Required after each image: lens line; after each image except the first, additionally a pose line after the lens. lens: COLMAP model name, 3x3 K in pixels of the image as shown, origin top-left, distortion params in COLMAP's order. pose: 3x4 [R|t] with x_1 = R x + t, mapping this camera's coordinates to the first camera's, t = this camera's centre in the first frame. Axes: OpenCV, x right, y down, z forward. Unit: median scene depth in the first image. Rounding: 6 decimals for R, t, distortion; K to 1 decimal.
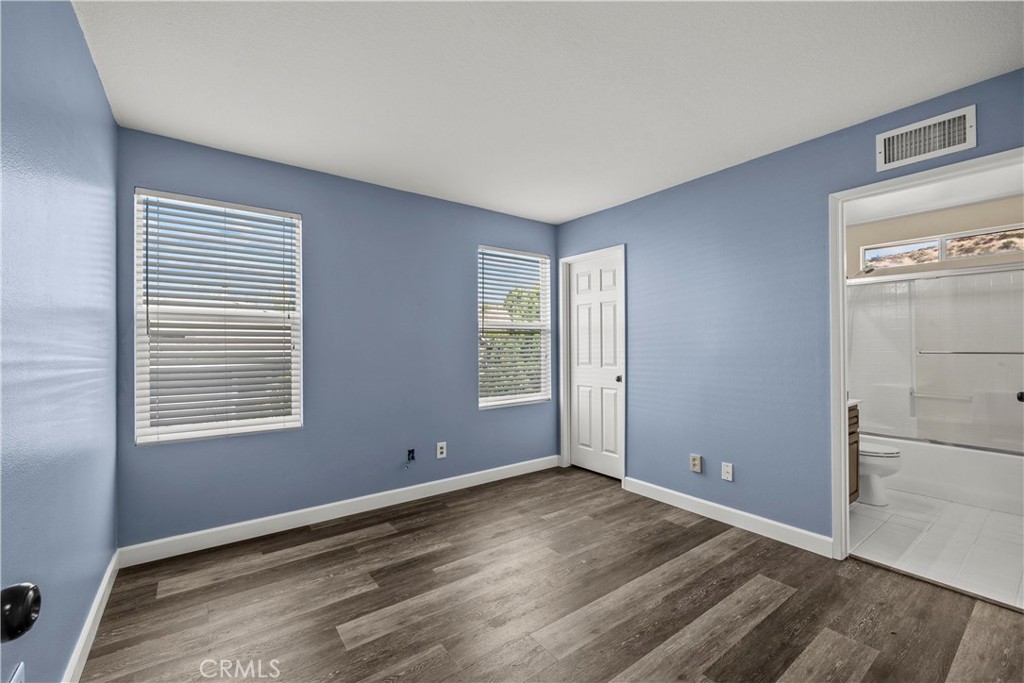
lens RADIAL K [[427.4, 0, 518.5], [0, 427.4, 344.5], [0, 0, 1]] dist [0.000231, -0.000172]
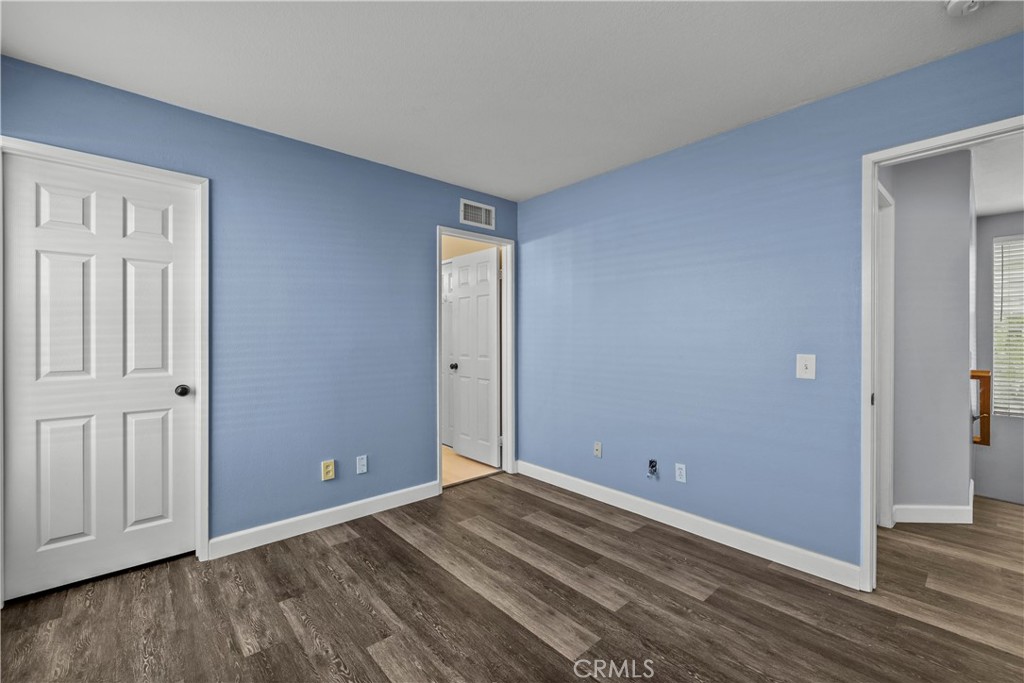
lens RADIAL K [[427.4, 0, 503.9], [0, 427.4, 338.1], [0, 0, 1]] dist [0.000231, -0.000172]
pose [[-0.075820, 0.002283, 0.997119, -0.532820], [-0.003540, 0.999990, -0.002559, 0.005507], [-0.997115, -0.003724, -0.075811, 0.756074]]
